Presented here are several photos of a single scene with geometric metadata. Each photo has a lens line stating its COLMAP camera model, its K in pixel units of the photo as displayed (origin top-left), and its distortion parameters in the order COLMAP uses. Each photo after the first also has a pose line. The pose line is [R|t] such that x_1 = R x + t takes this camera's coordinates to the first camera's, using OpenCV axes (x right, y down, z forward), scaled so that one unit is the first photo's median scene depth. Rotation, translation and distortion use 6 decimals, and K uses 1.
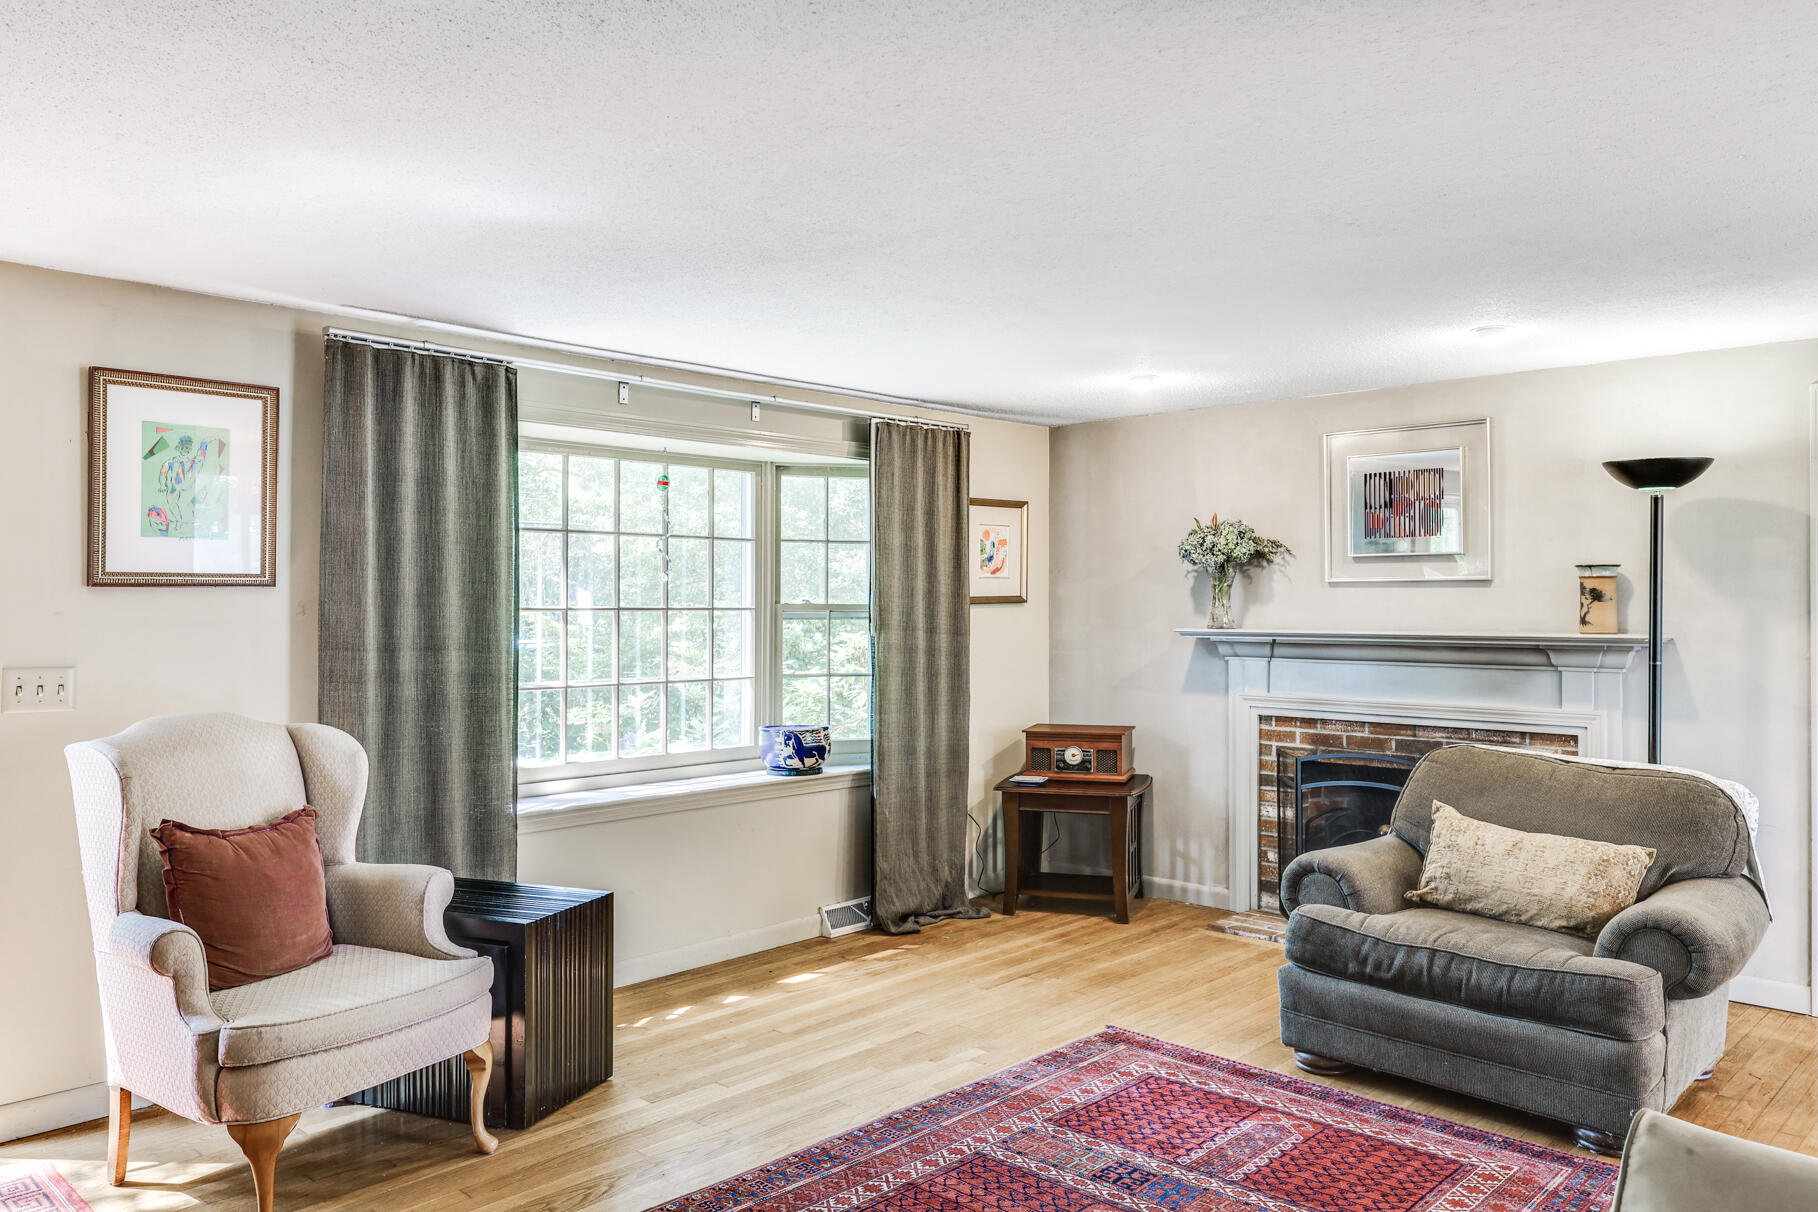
lens RADIAL K [[1301.7, 0, 903.6], [0, 1301.7, 600.1], [0, 0, 1]] dist [-0.003780, 0.004706]
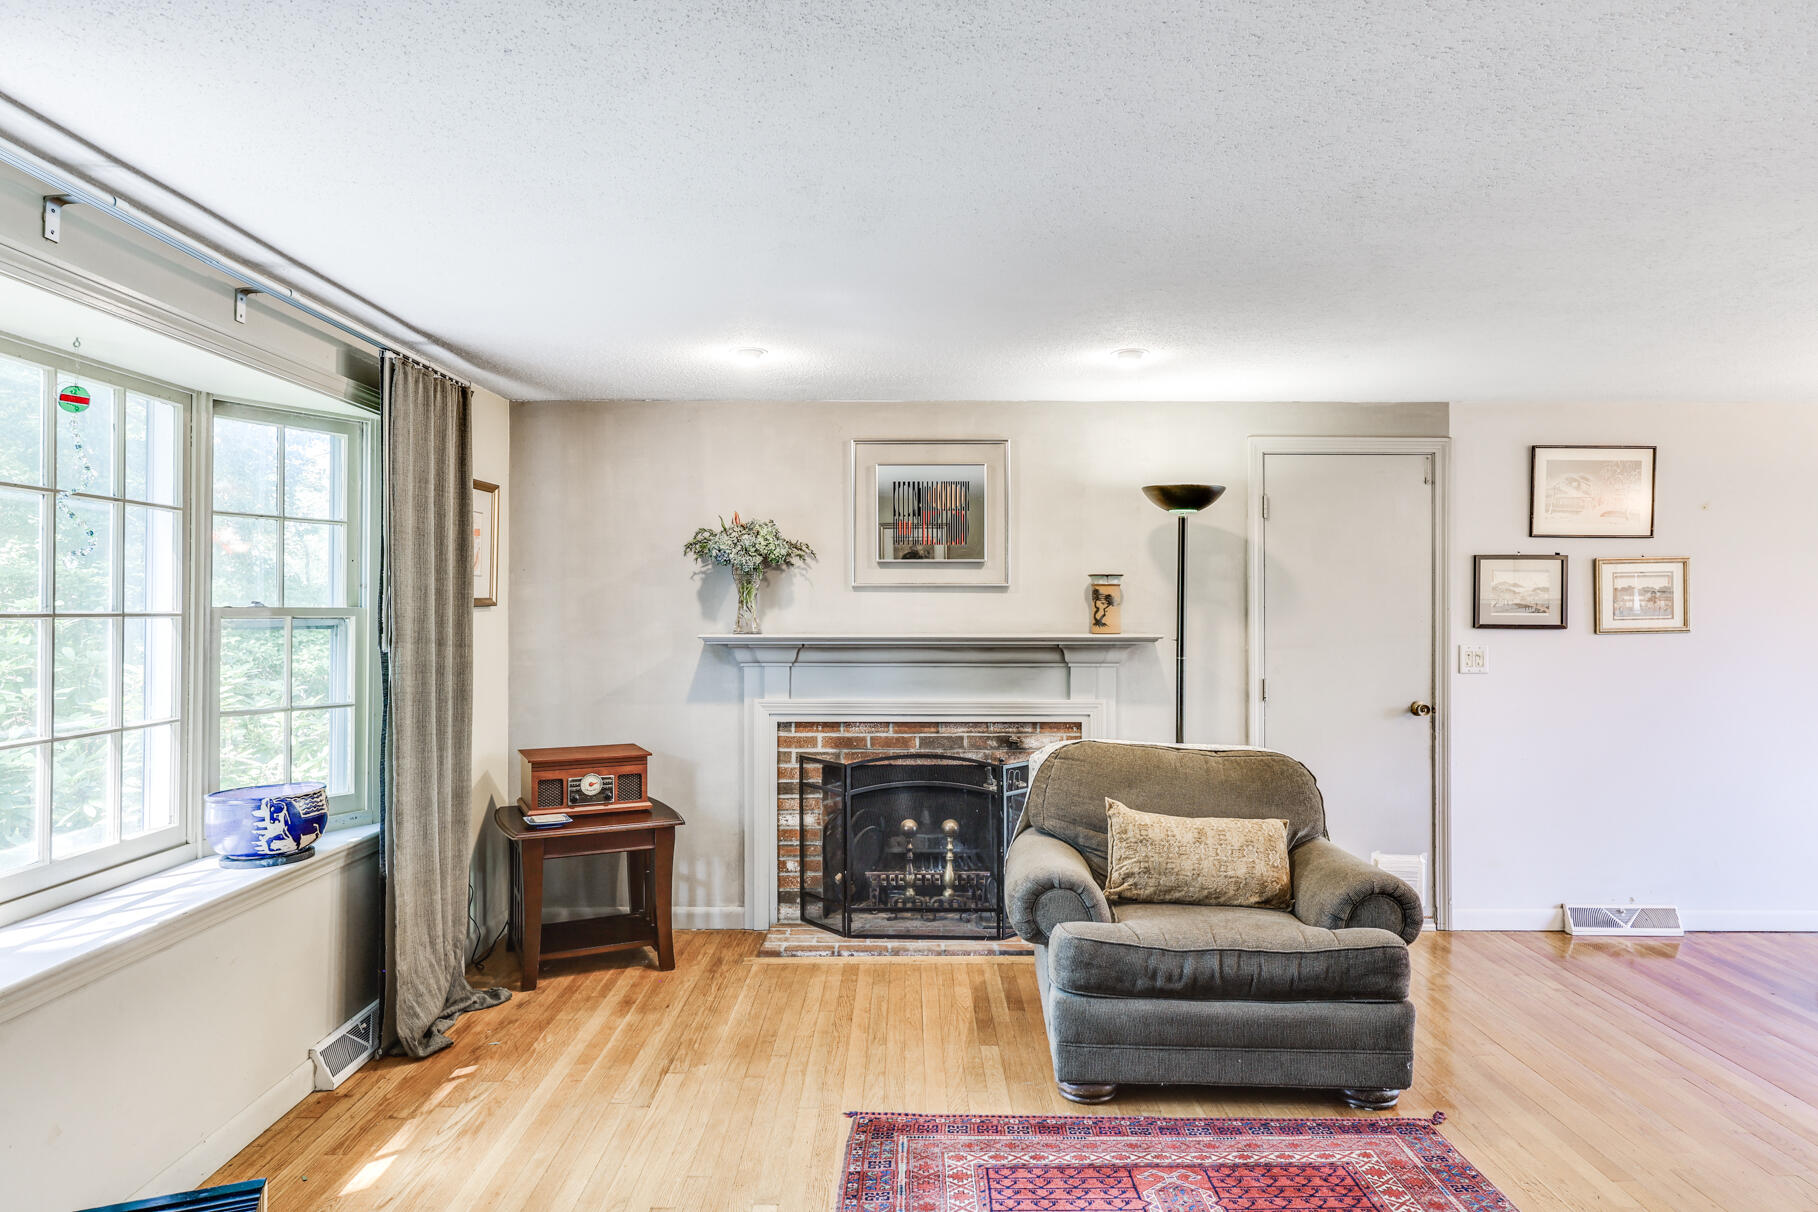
lens RADIAL K [[1091.2, 0, 900.2], [0, 1091.2, 601.1], [0, 0, 1]] dist [0.003123, 0.000508]
pose [[0.725423, 0.004696, 0.688288, -0.253702], [-0.002536, 0.999988, -0.004150, 0.001253], [-0.688299, 0.001265, 0.725426, 0.393989]]
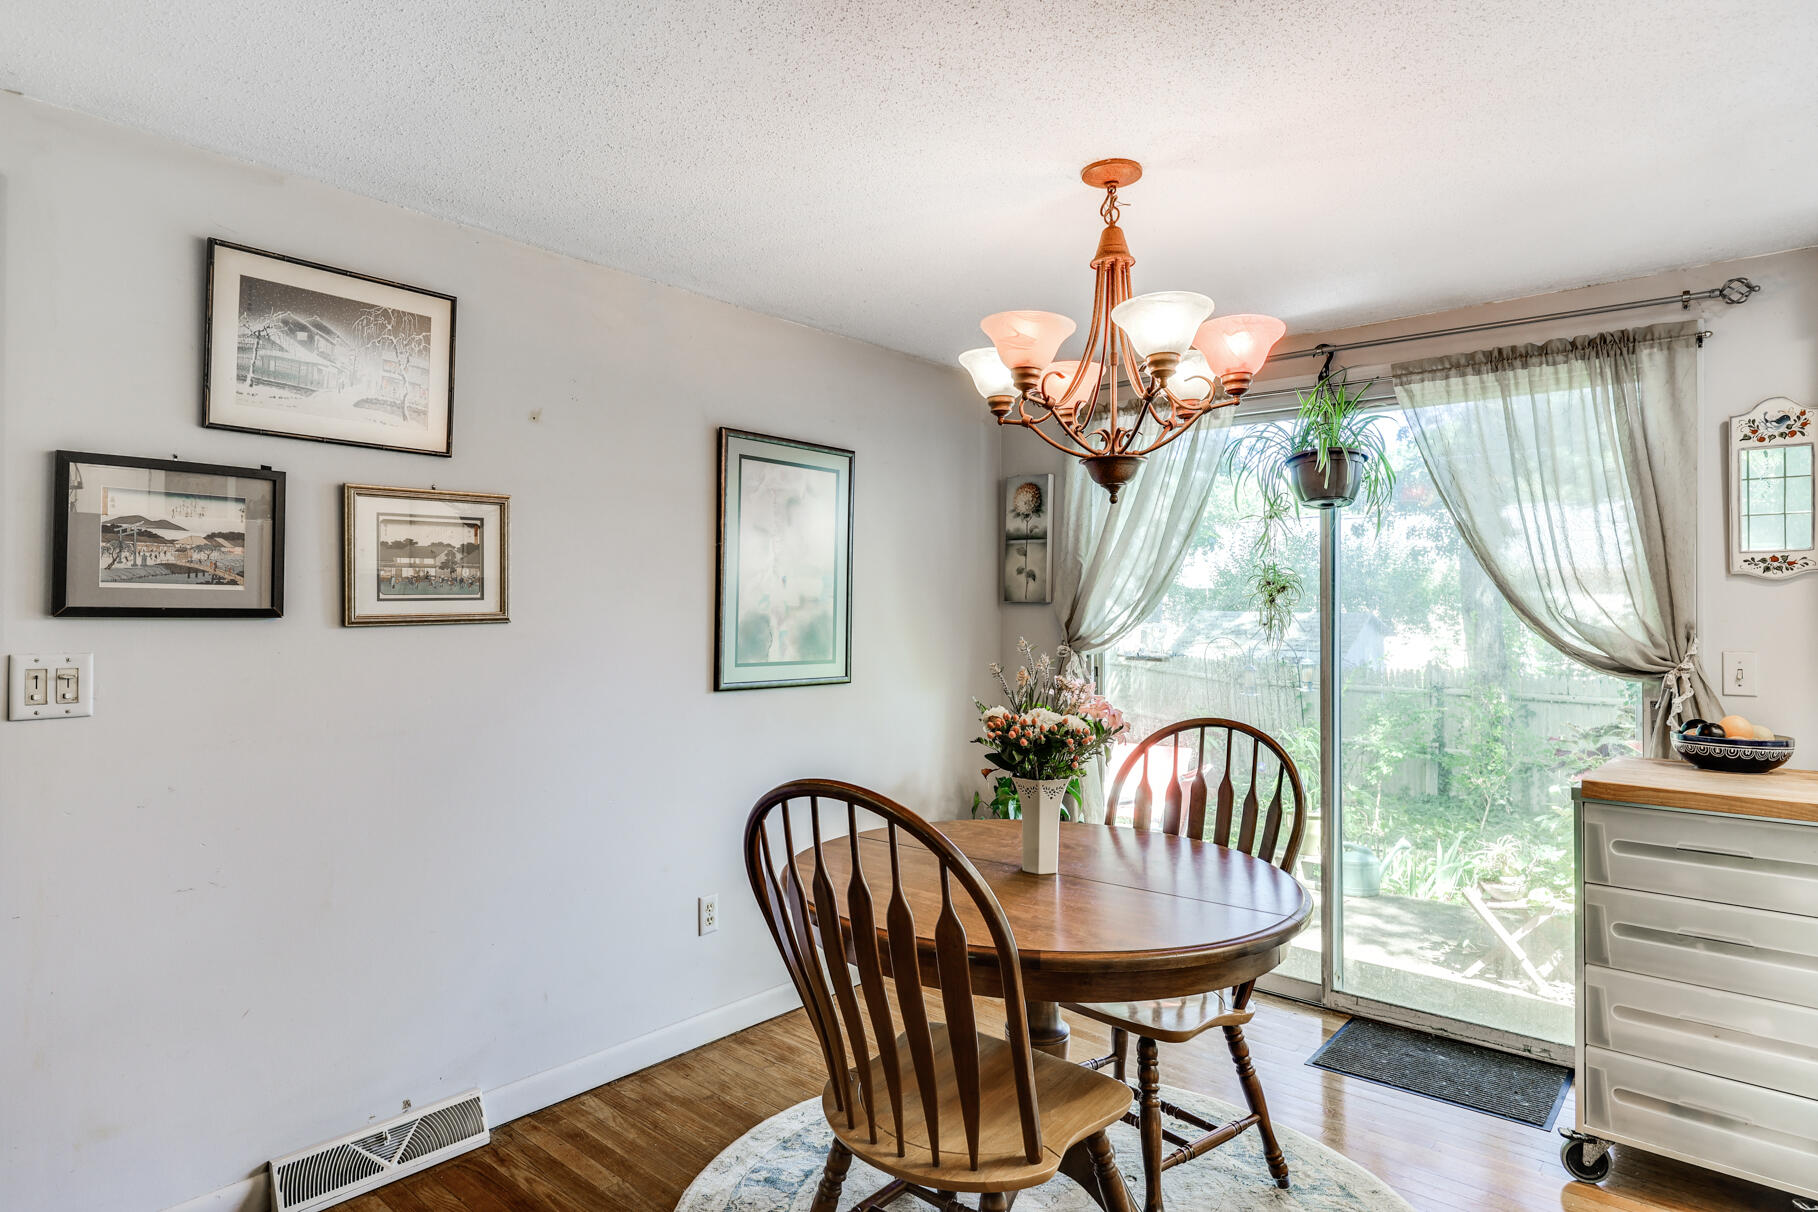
lens RADIAL K [[1029.7, 0, 909.1], [0, 1029.7, 605.3], [0, 0, 1]] dist [0.003654, -0.000660]
pose [[-0.050187, 0.004961, 0.998728, 0.341083], [-0.007177, 0.999960, -0.005327, 0.015009], [-0.998714, -0.007435, -0.050150, 0.429701]]
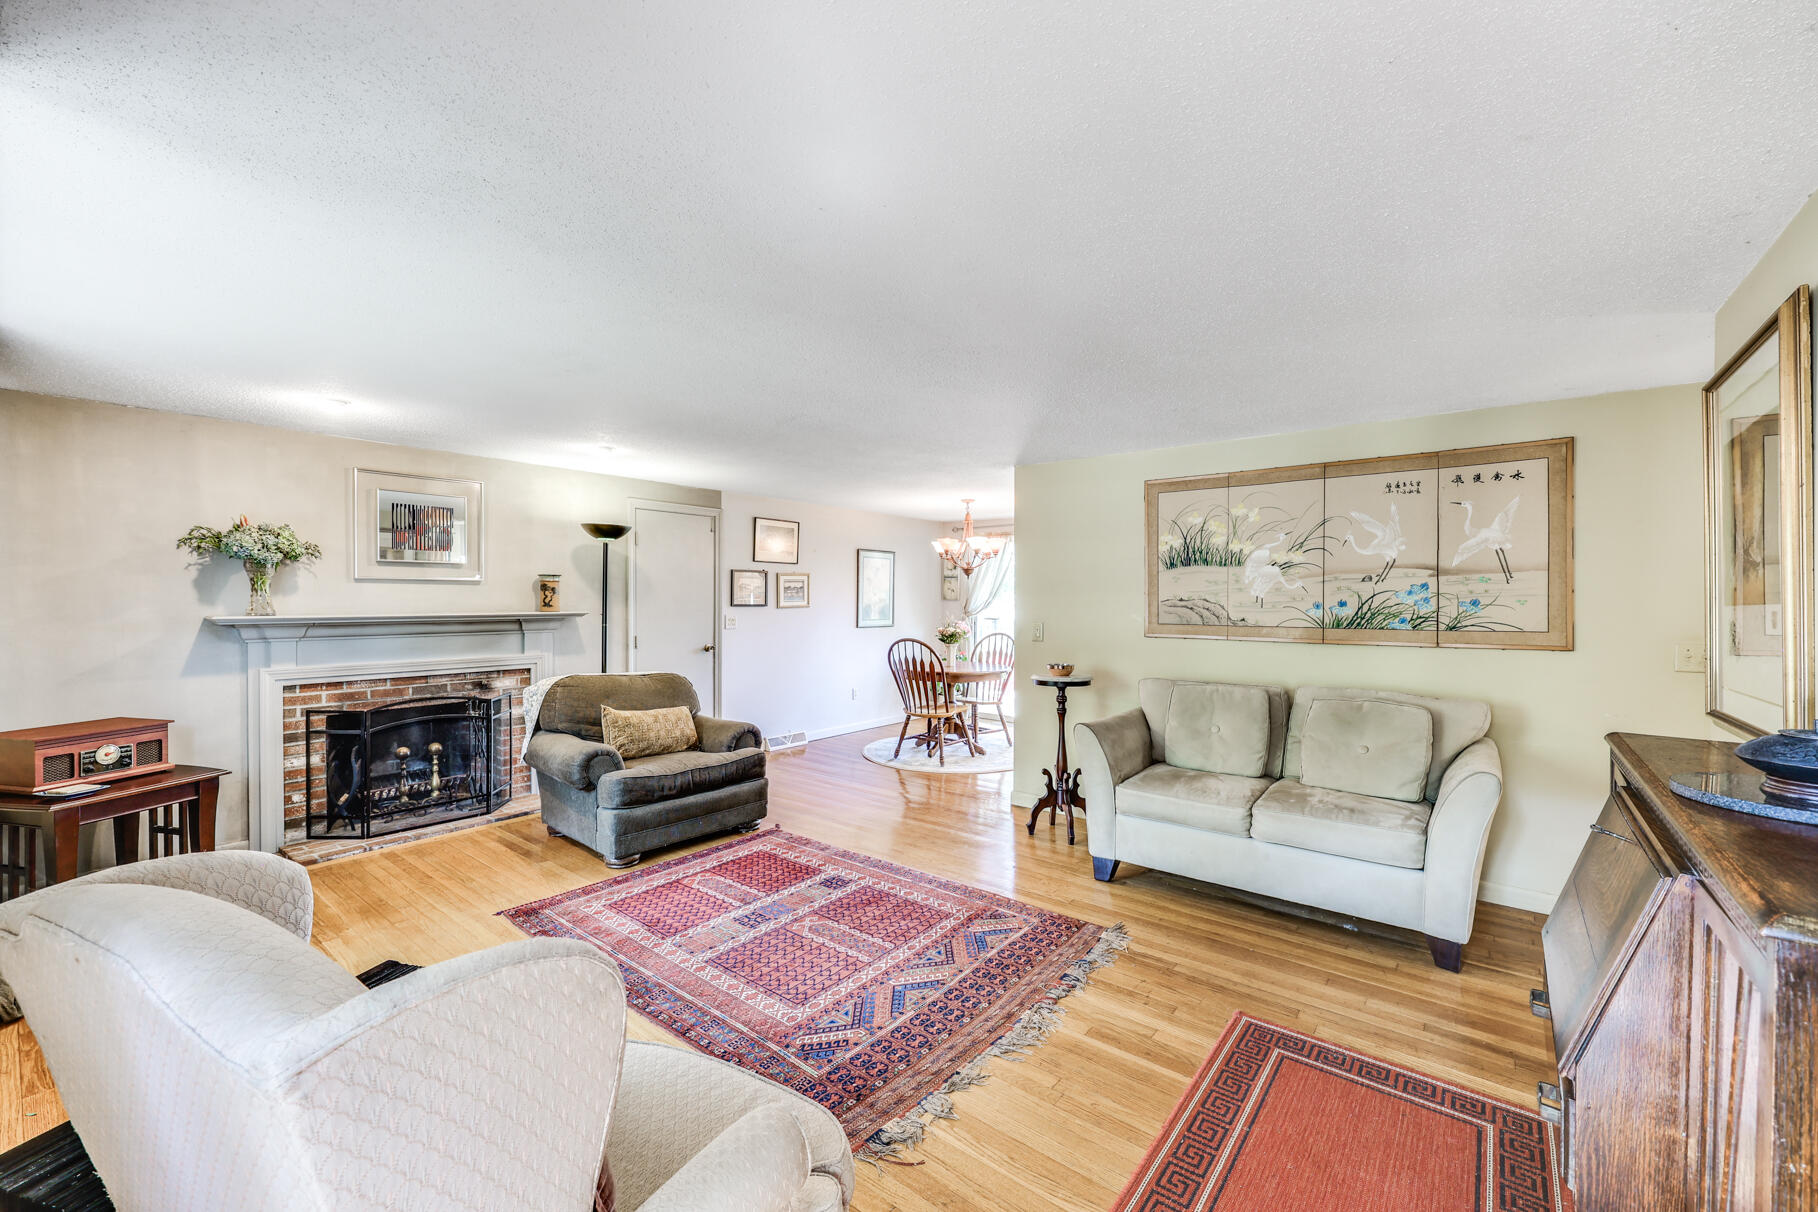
lens RADIAL K [[729.6, 0, 900.4], [0, 729.6, 603.8], [0, 0, 1]] dist [-0.002704, 0.000050]
pose [[-0.080743, -0.009726, 0.996687, -0.514626], [-0.006112, 0.999938, 0.009263, 0.002039], [-0.996716, -0.005344, -0.080797, 0.547806]]
